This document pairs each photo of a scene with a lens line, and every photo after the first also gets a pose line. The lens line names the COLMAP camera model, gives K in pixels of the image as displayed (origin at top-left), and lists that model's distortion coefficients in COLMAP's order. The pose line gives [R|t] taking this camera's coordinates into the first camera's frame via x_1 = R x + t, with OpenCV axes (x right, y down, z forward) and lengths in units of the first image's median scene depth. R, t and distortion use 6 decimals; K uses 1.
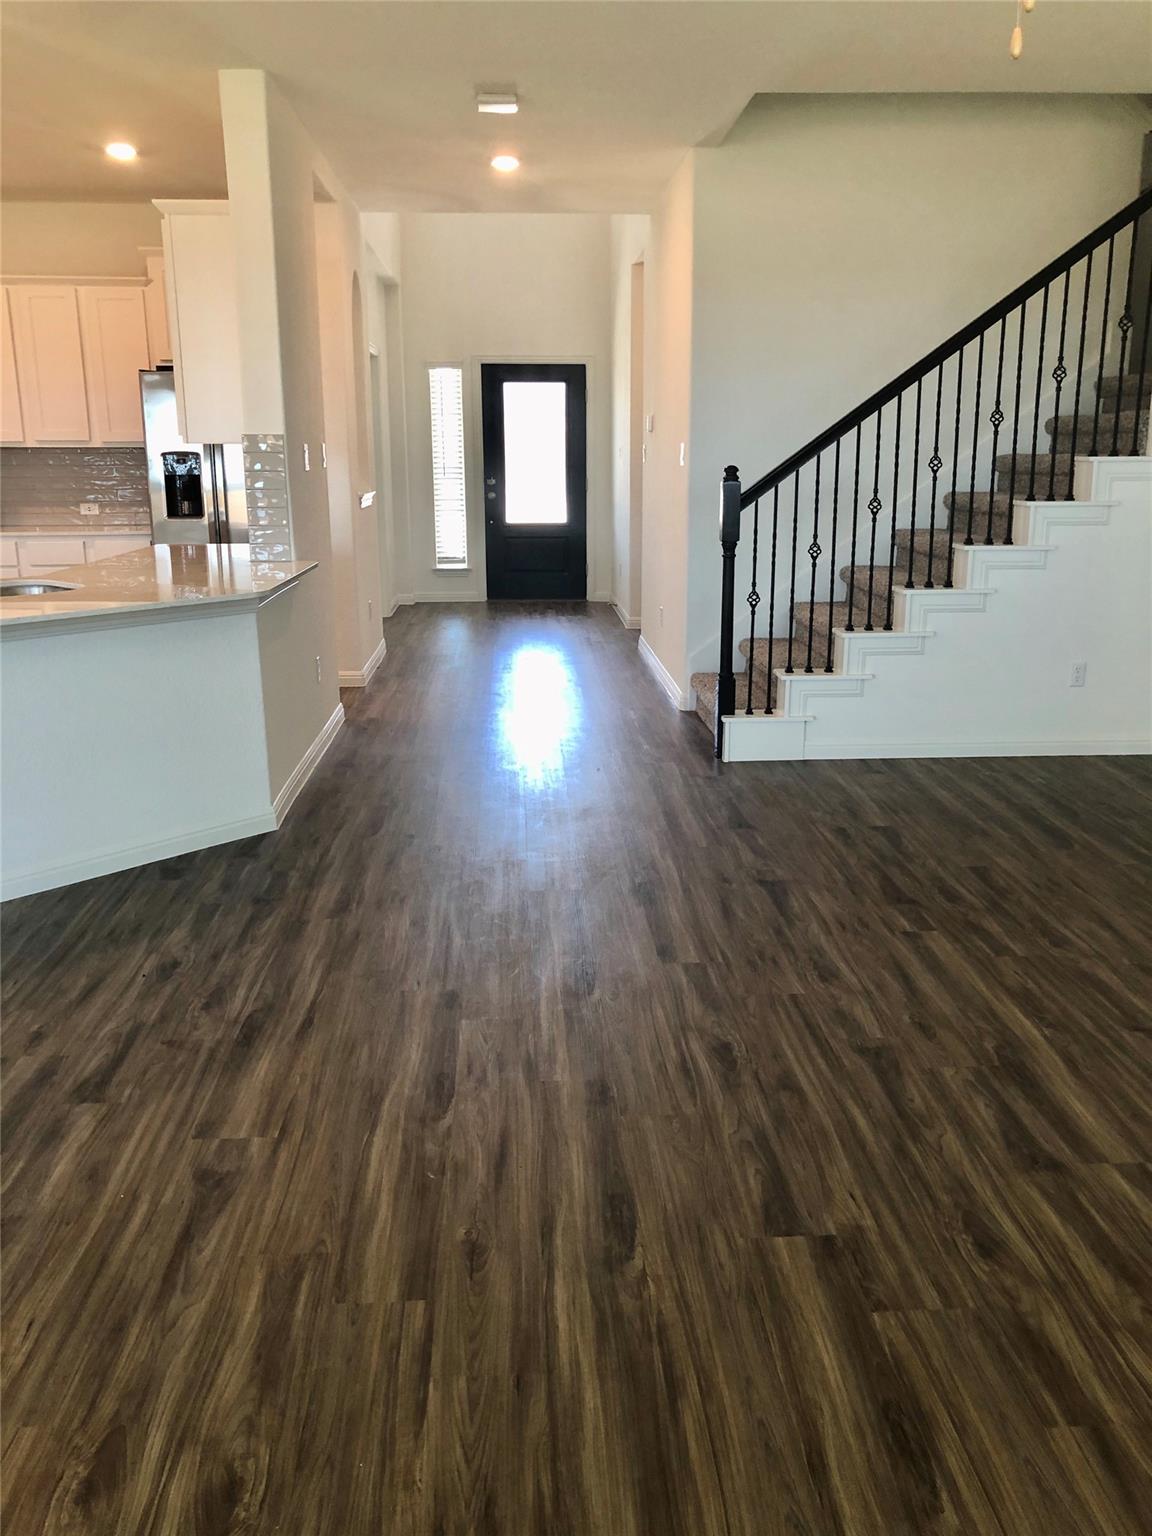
lens RADIAL K [[1249.9, 0, 576.0], [0, 1249.9, 768.0], [0, 0, 1]] dist [0.007596, 0.003819]
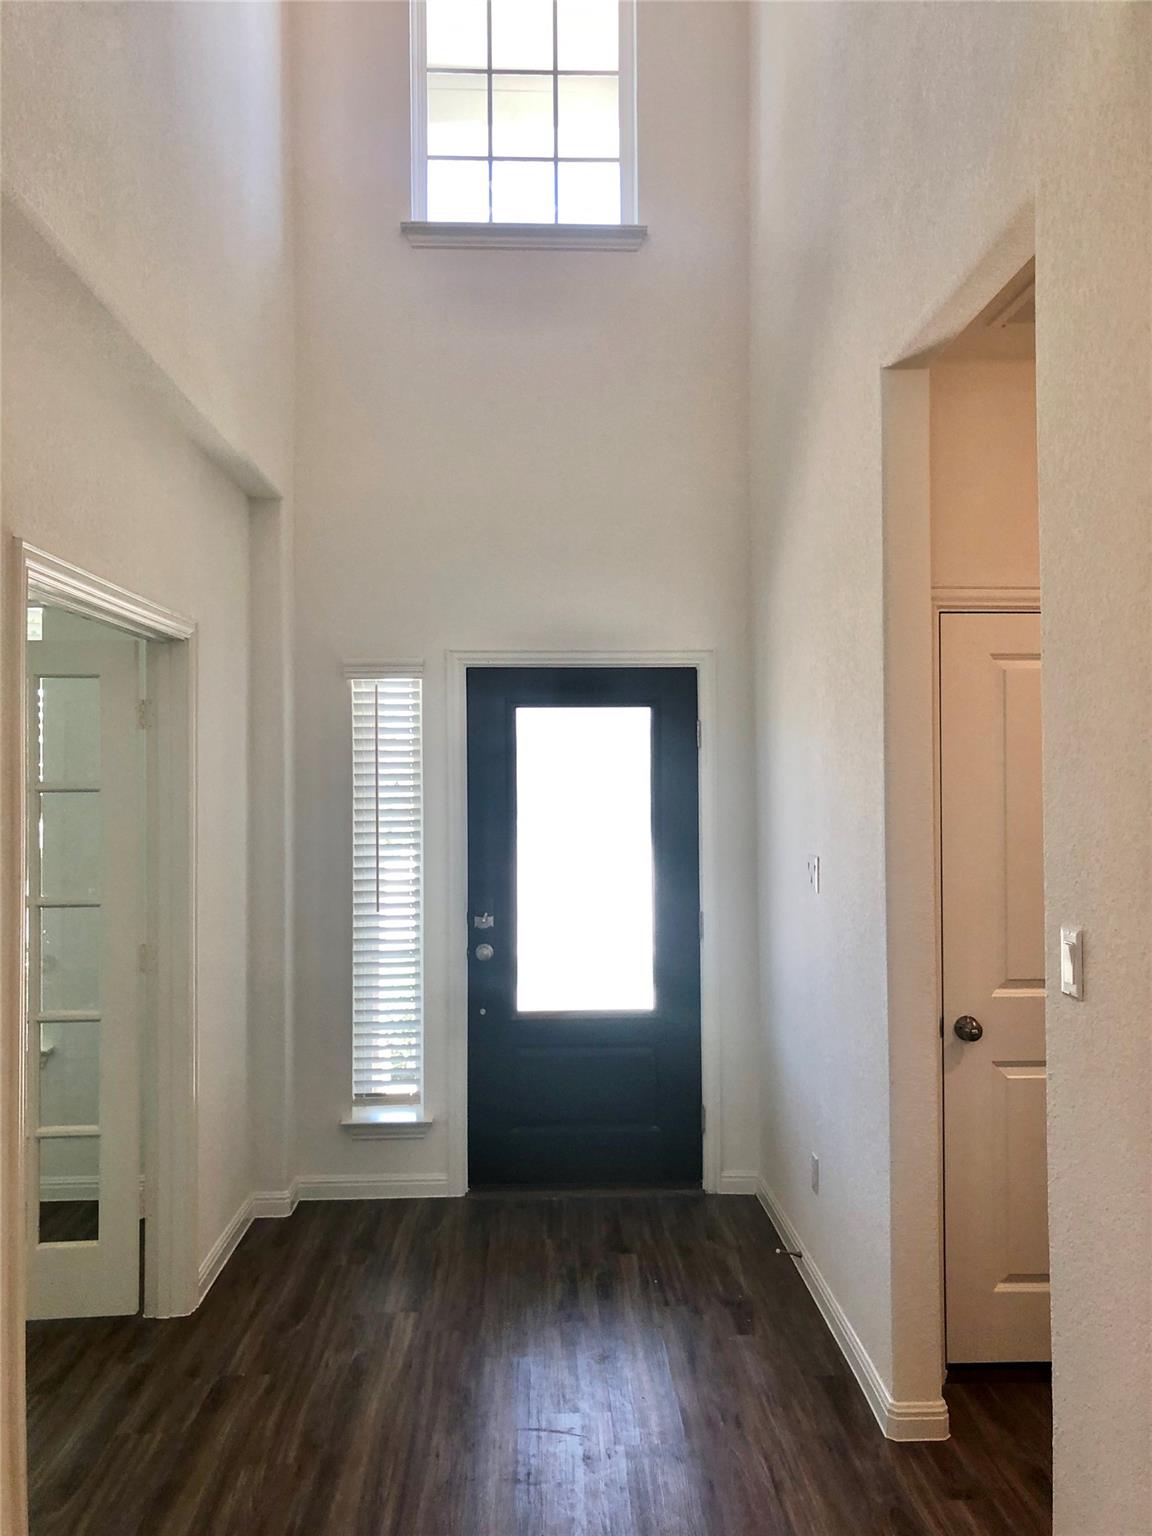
lens RADIAL K [[1249.9, 0, 576.0], [0, 1249.9, 768.0], [0, 0, 1]] dist [0.007596, 0.003819]
pose [[0.999965, 0.007558, -0.003678, -0.098661], [-0.008242, 0.967459, -0.252894, -0.491271], [0.001647, 0.252915, 0.967487, 1.618987]]
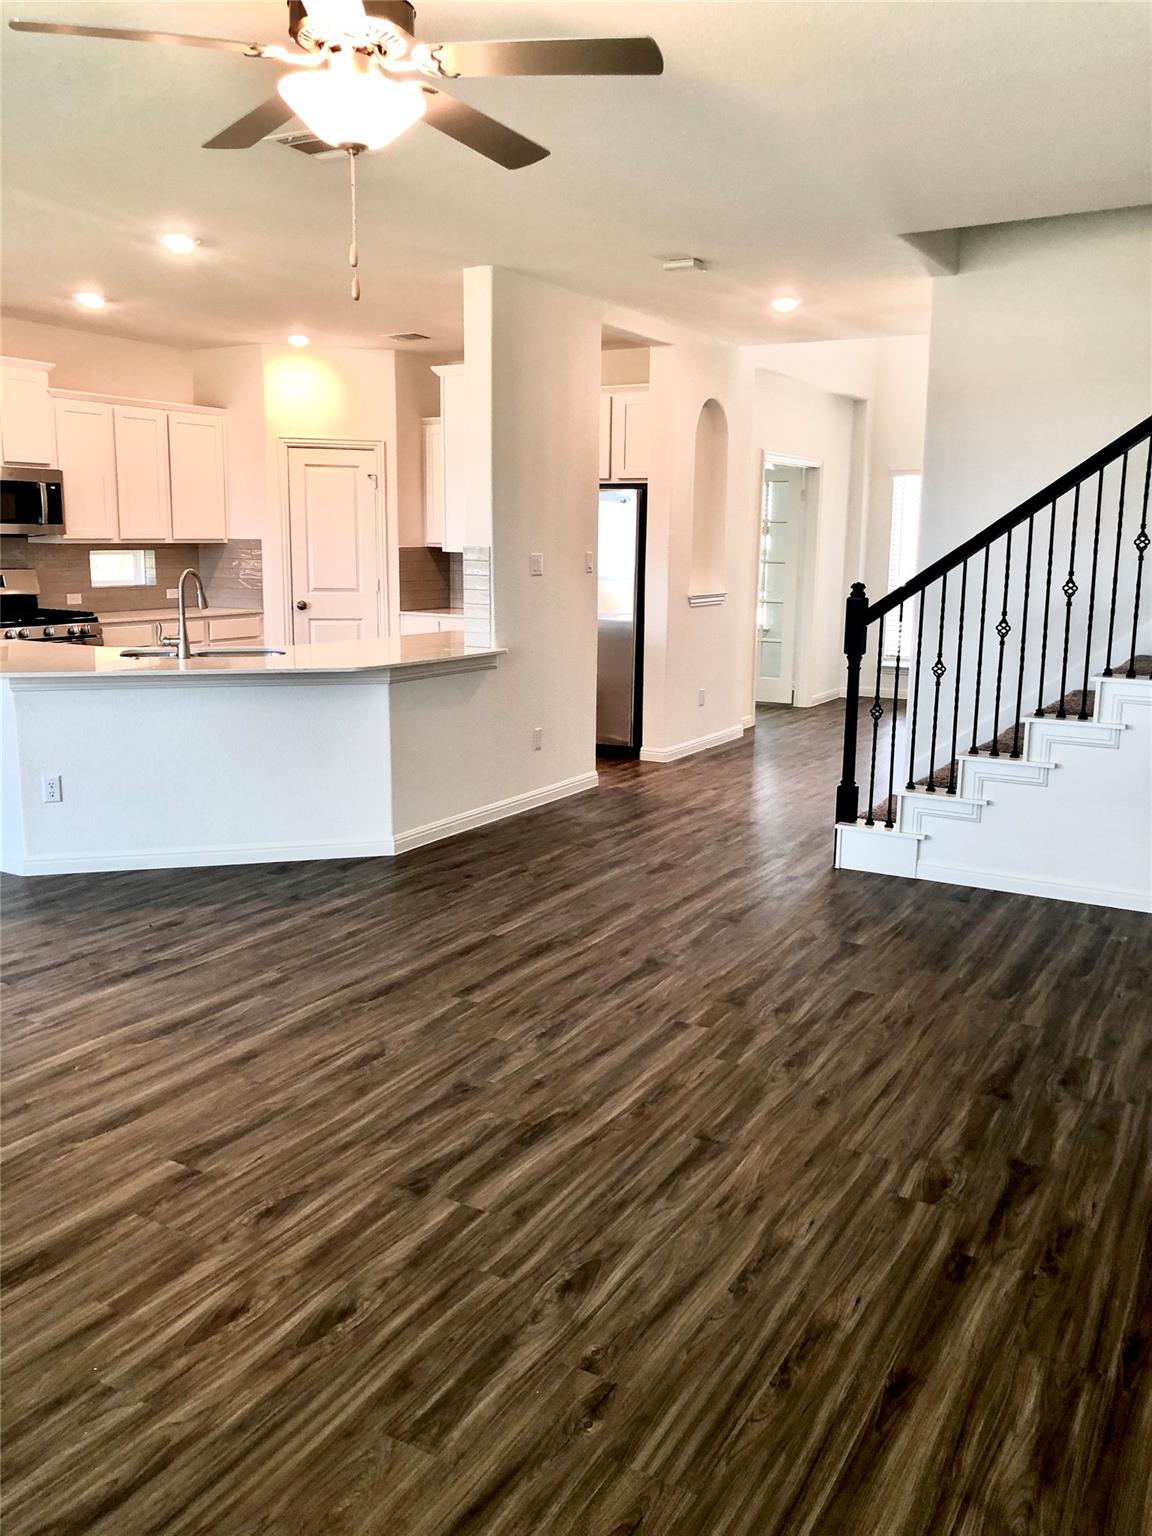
lens RADIAL K [[1235.0, 0, 576.0], [0, 1235.0, 768.0], [0, 0, 1]] dist [0.073081, -0.233540]
pose [[0.843324, 0.114906, -0.524977, 0.643305], [-0.149618, 0.988453, -0.023996, -0.040451], [0.516158, 0.098783, 0.850778, 0.027912]]
